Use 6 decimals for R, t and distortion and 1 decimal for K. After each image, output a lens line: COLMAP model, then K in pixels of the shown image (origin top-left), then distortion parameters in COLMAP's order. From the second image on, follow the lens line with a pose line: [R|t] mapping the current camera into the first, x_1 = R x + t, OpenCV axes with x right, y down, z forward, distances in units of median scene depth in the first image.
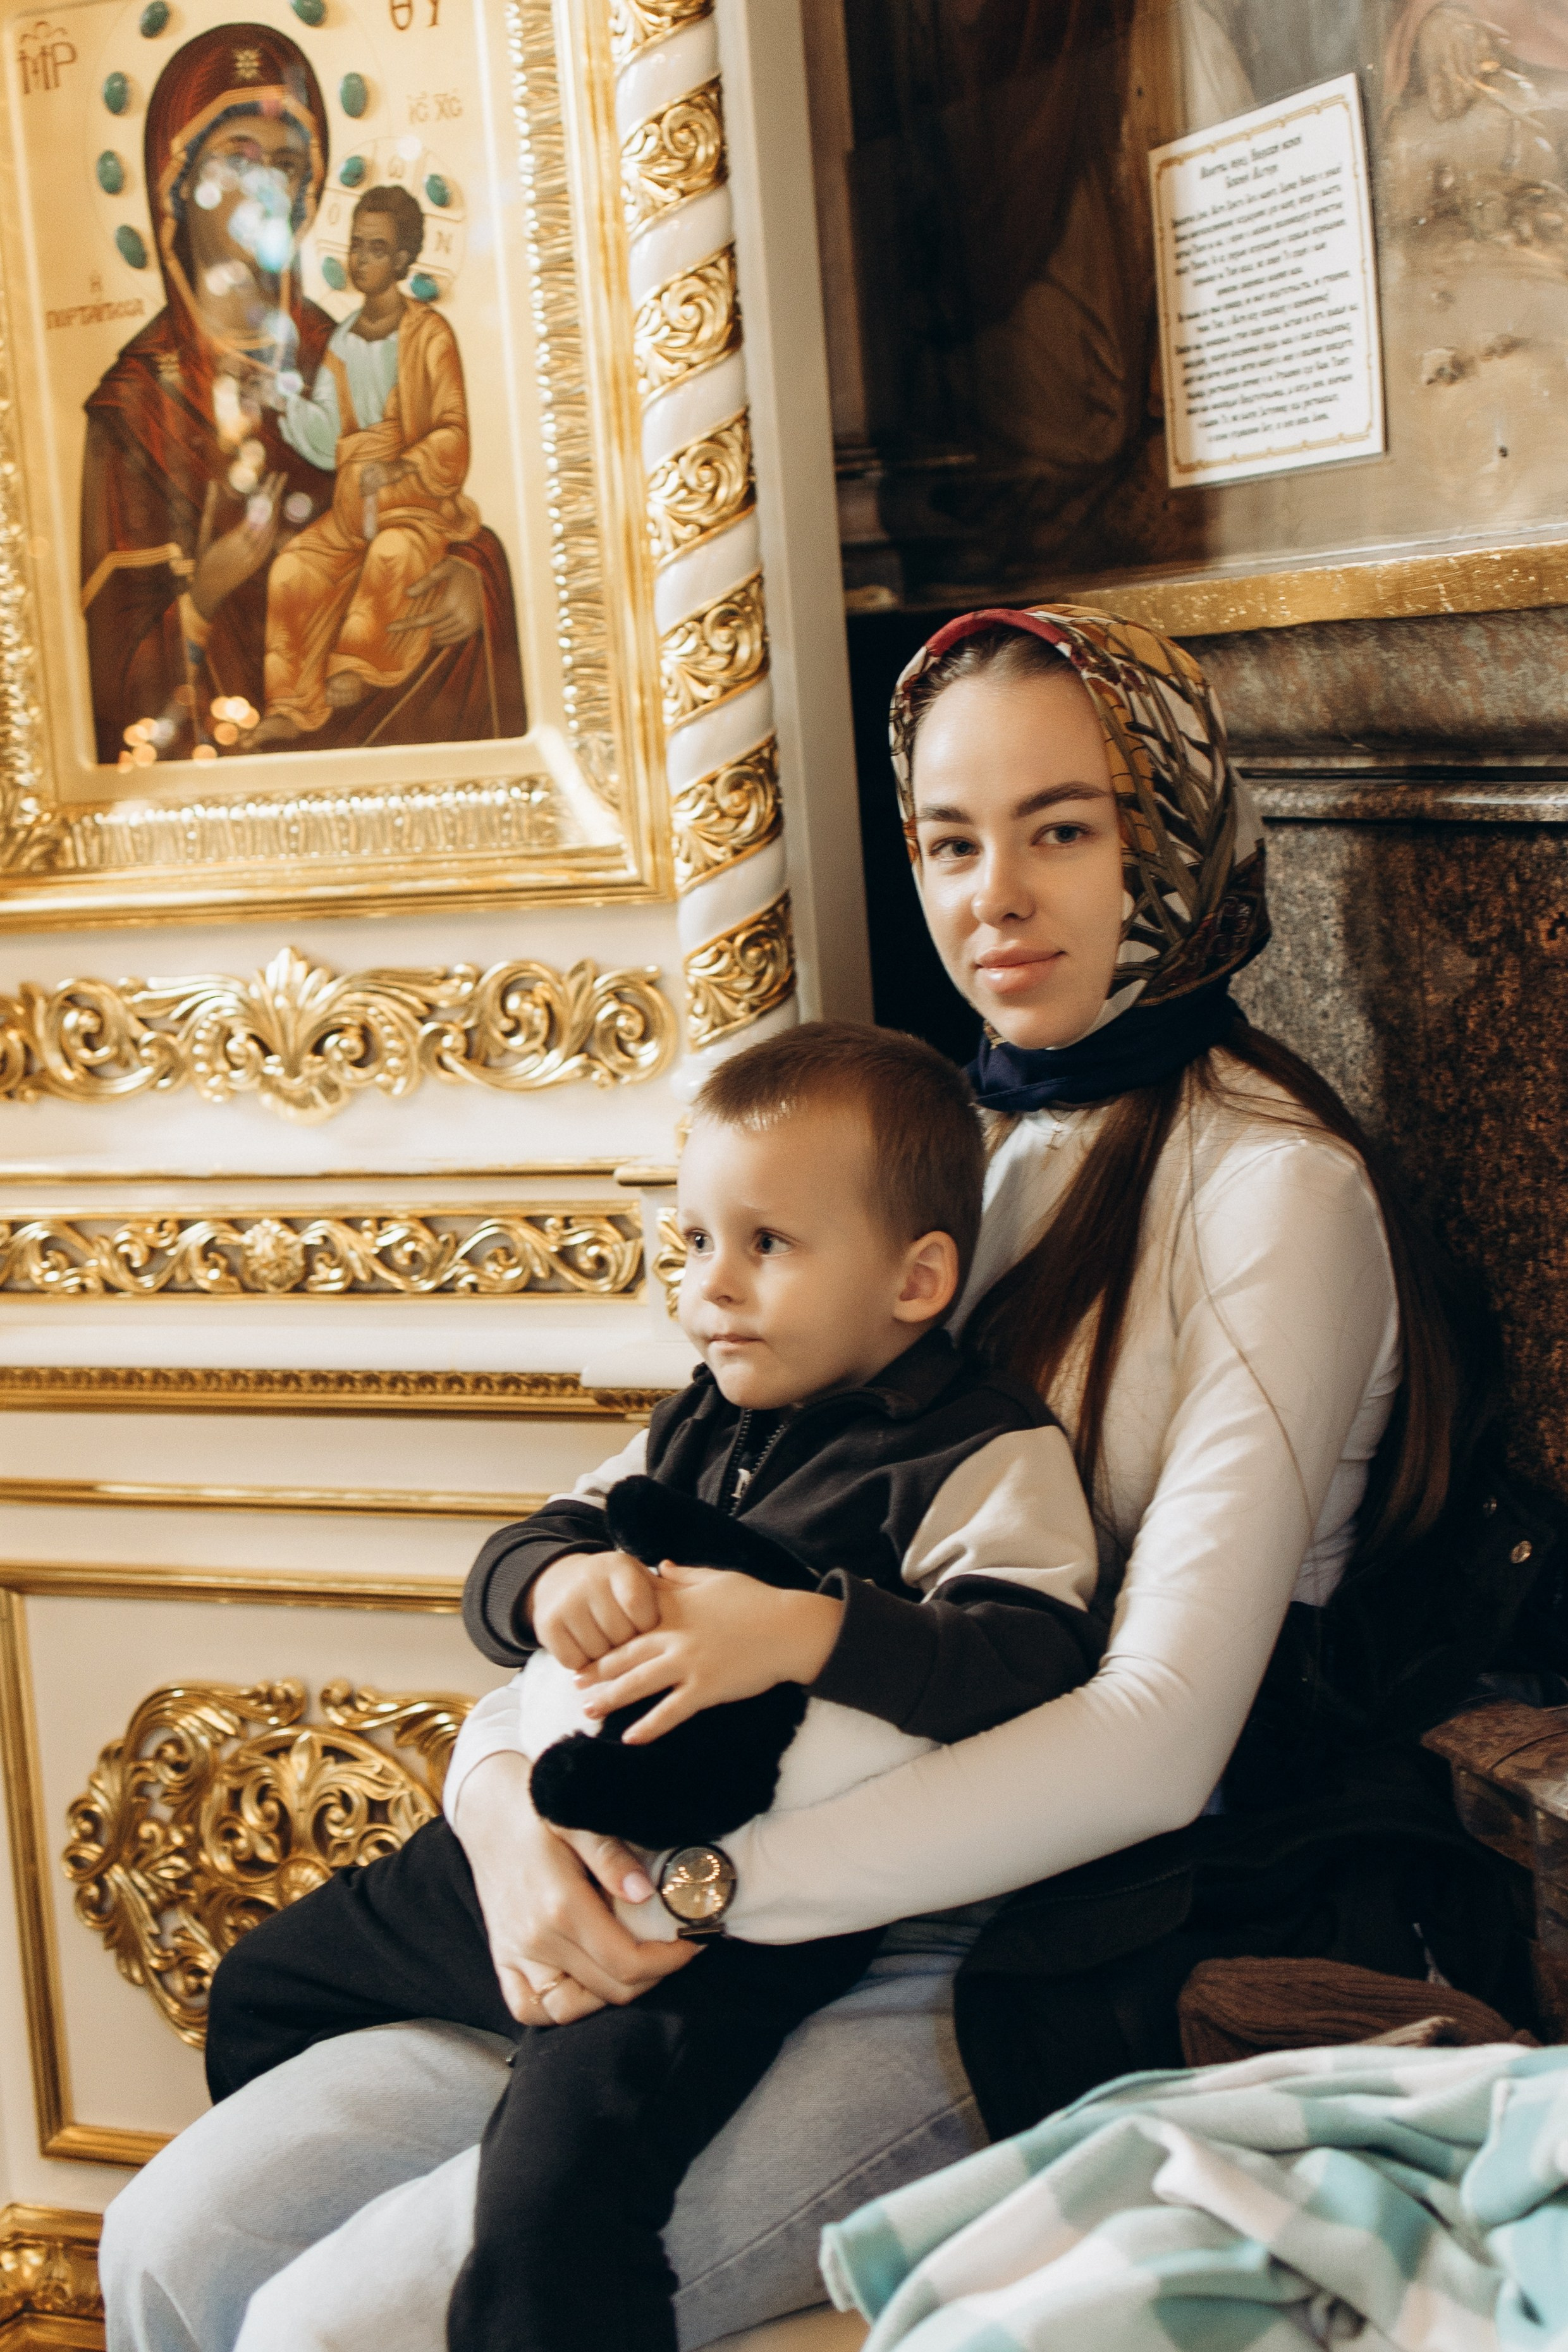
lens RADIAL K [[3998.9, 0, 784.0], [0, 3998.9, 1176.0], [0, 0, 1]] dist [0.105282, -0.076881]
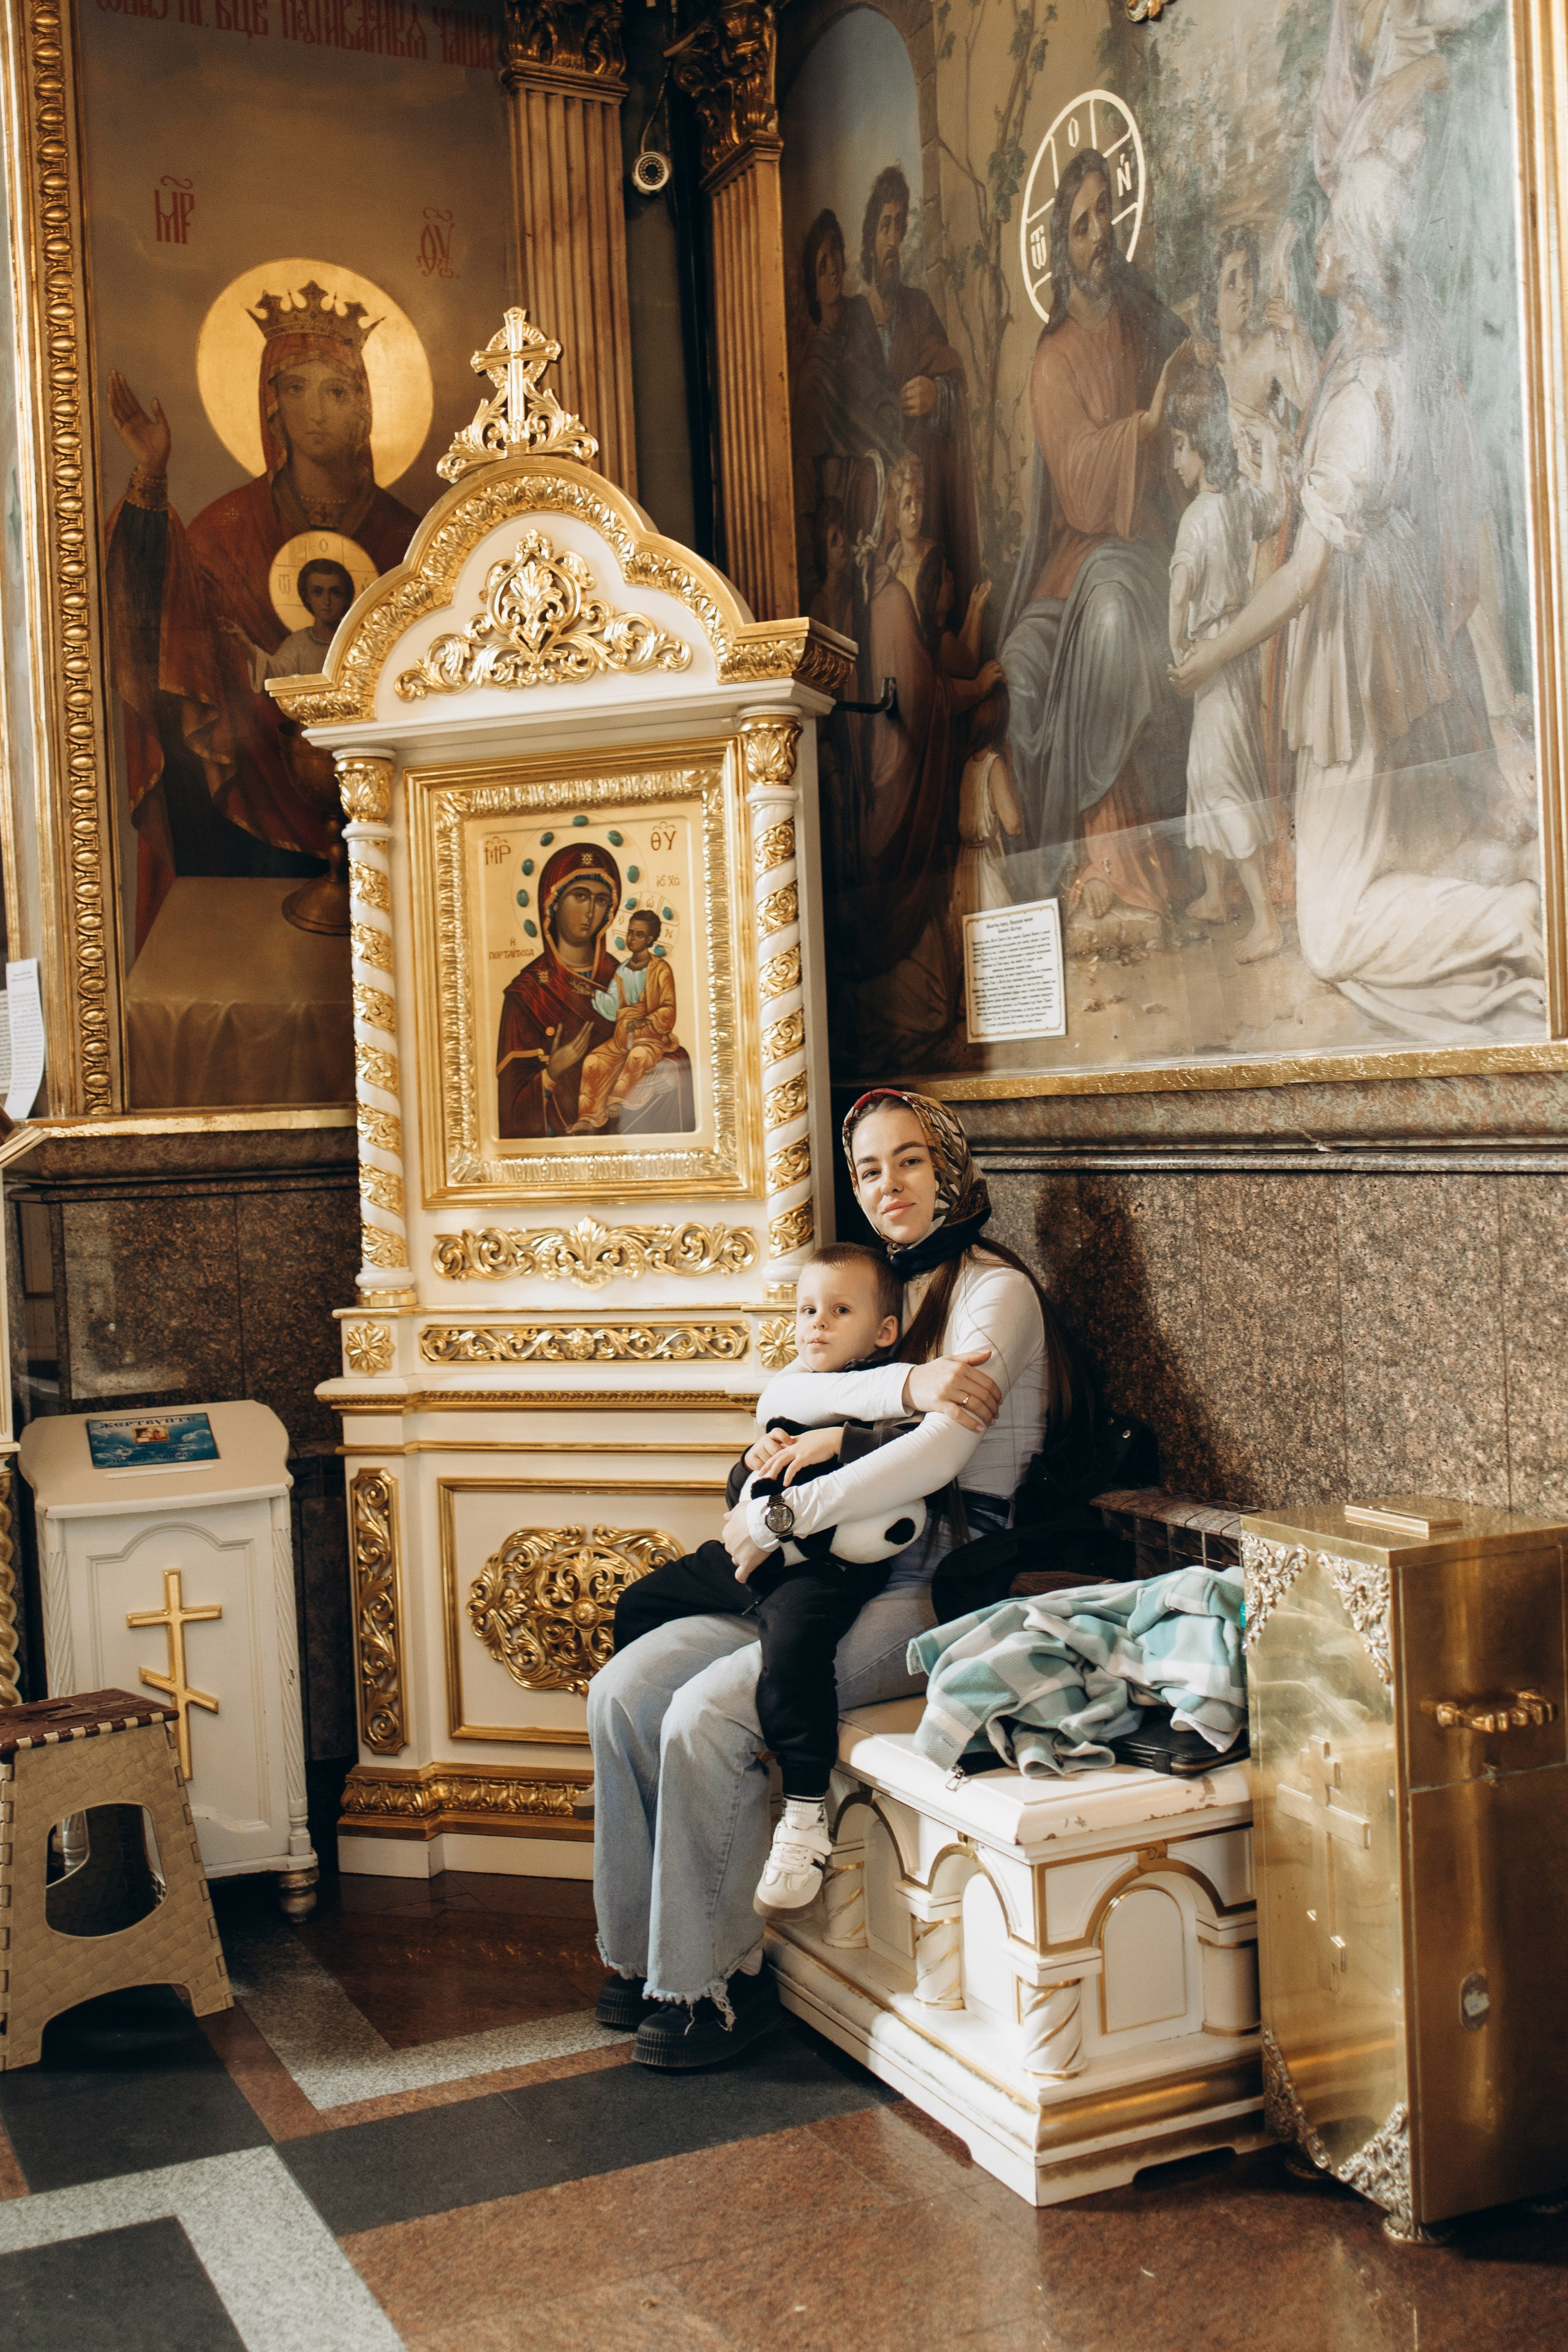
lens RADIAL K [[2425.8, 0, 814.6], [0, 2425.8, 1175.7], [0, 0, 1]] dist [-0.003510, -0.001222]
pose [[0.990232, 0.031747, 0.135765, -0.192552], [-0.016990, 0.993950, -0.108507, 0.076256], [-0.138388, 0.105141, 0.984781, -0.464816]]
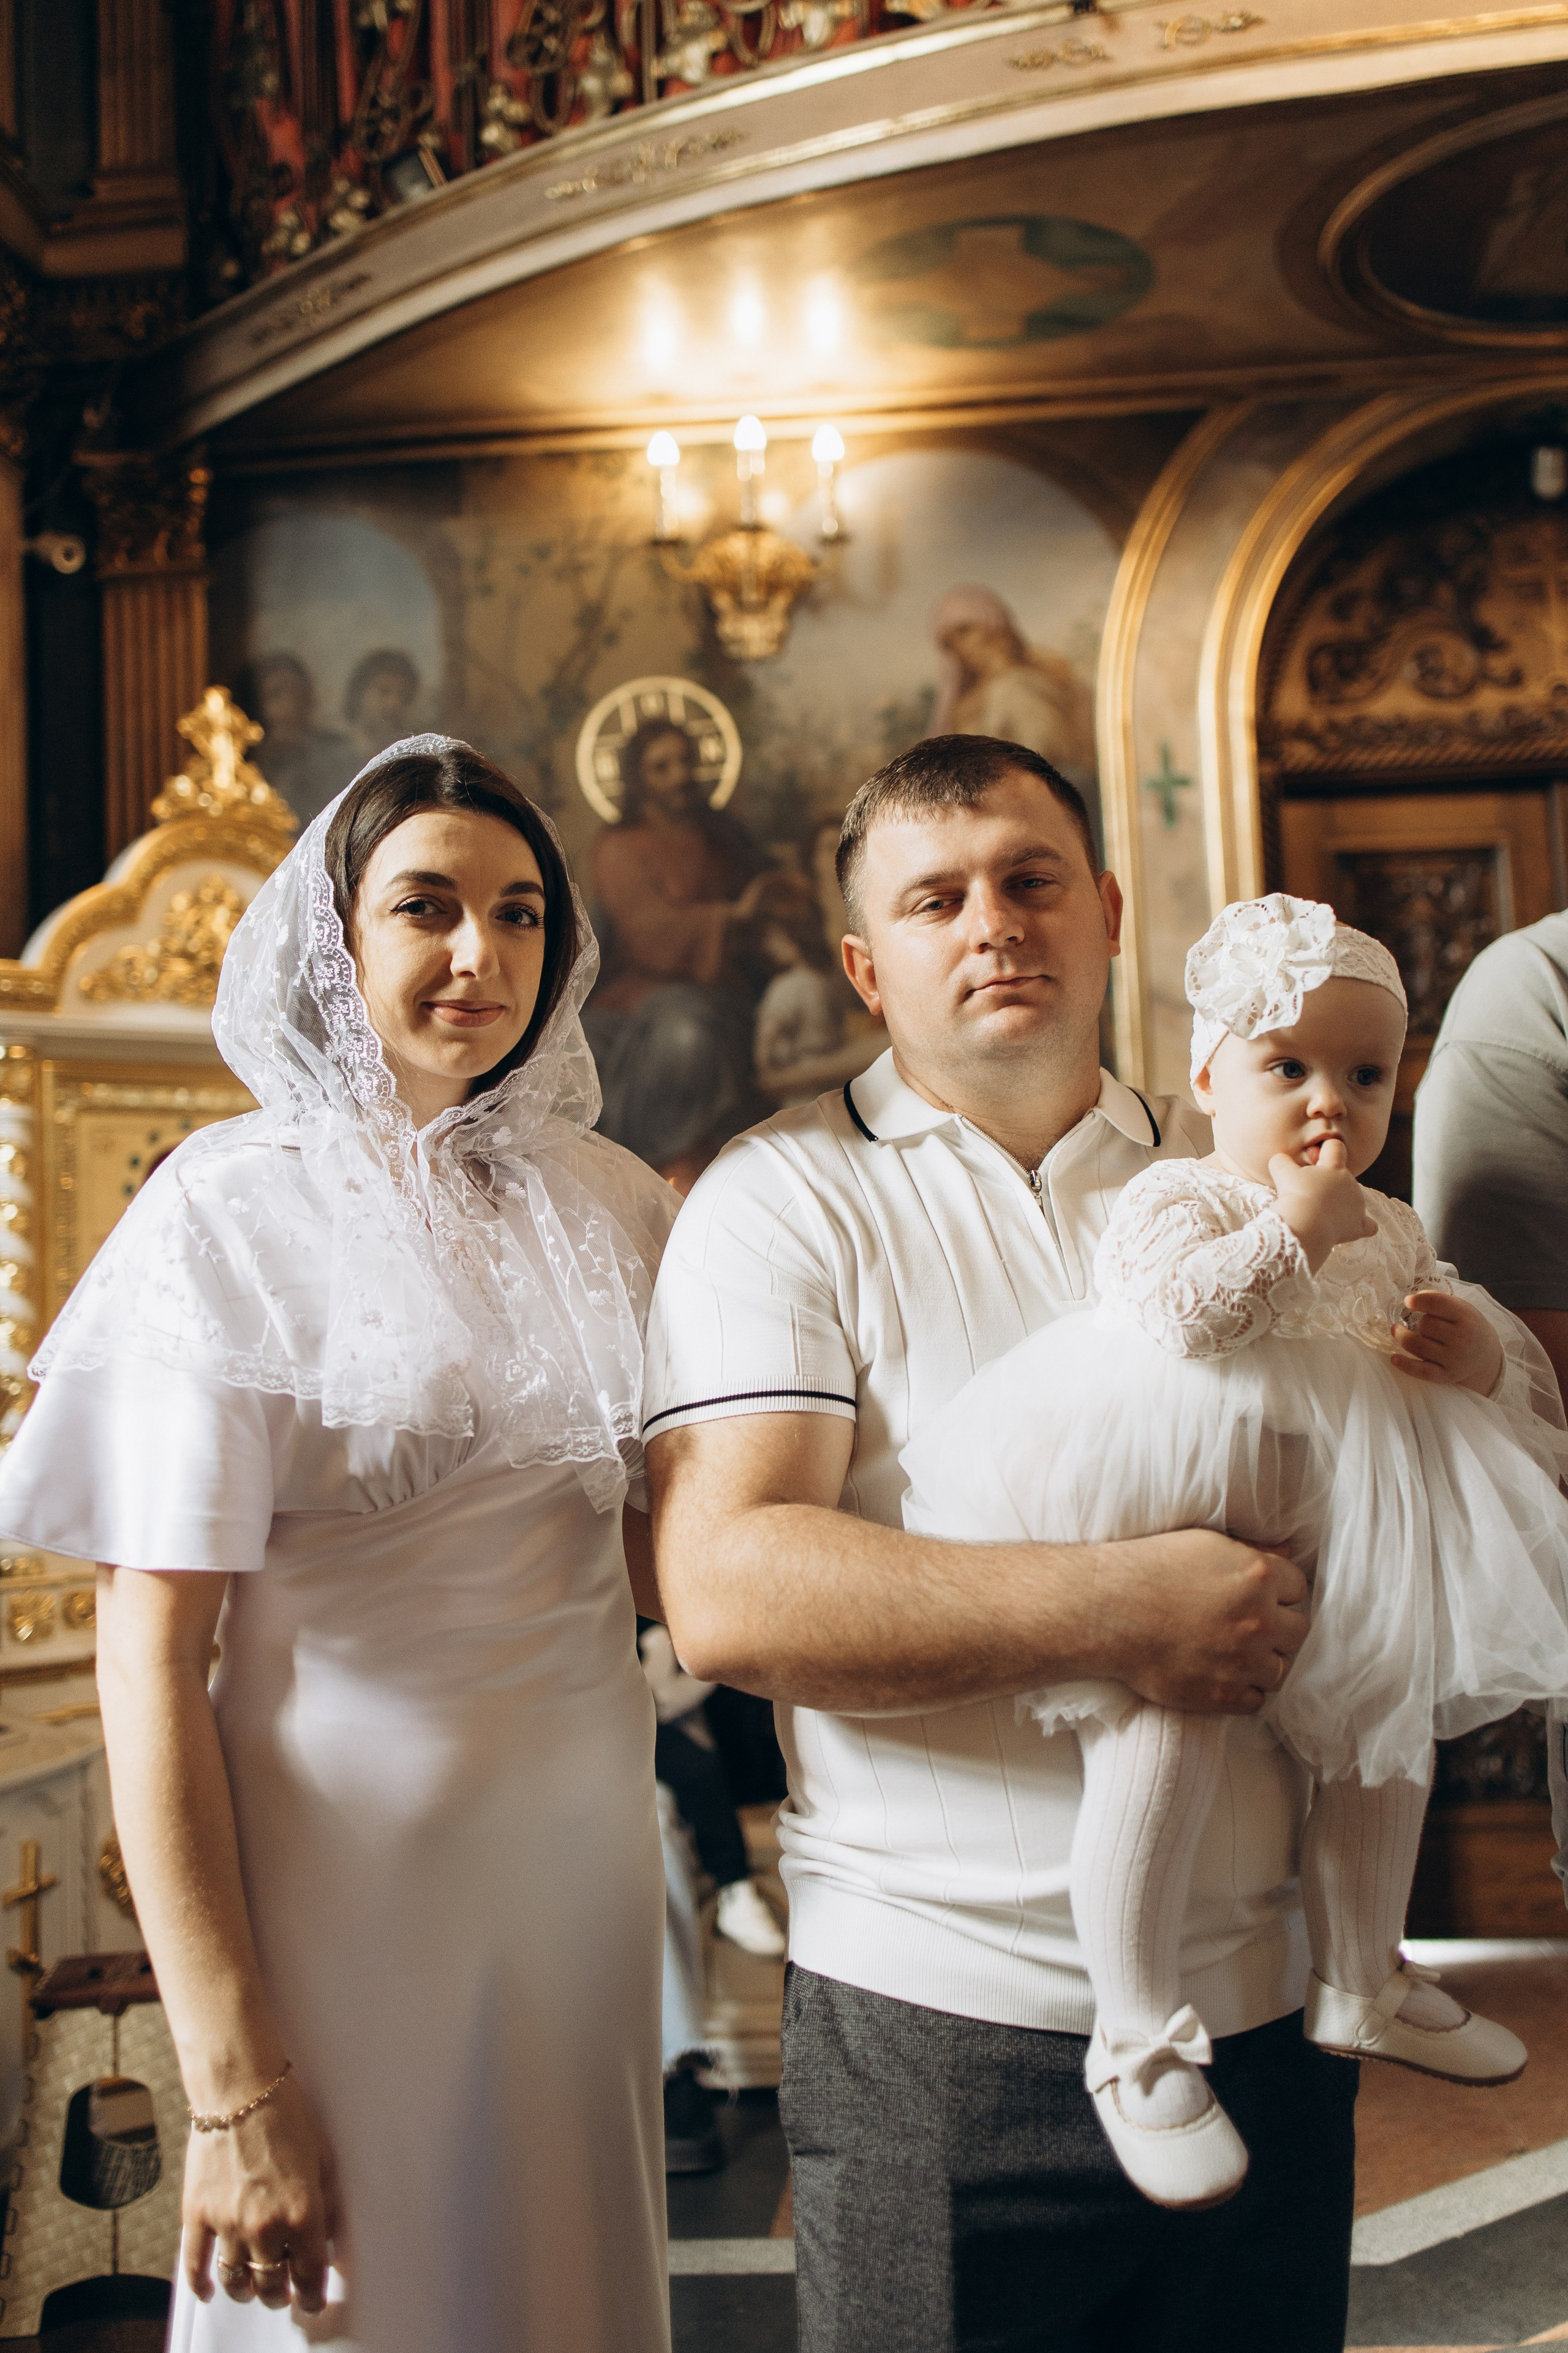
lens RADIAL K [[2408.8, 0, 787.5], [0, 2408.8, 1104.4], [0, 0, 1]] dist [-0.023059, 0.025305]
pose [[0.414712, 0.152649, 0.897058, -1.472973], [0.120286, 0.967981, -0.220327, 0.103248], [-0.901967, 0.199276, 0.383072, -0.014007]]
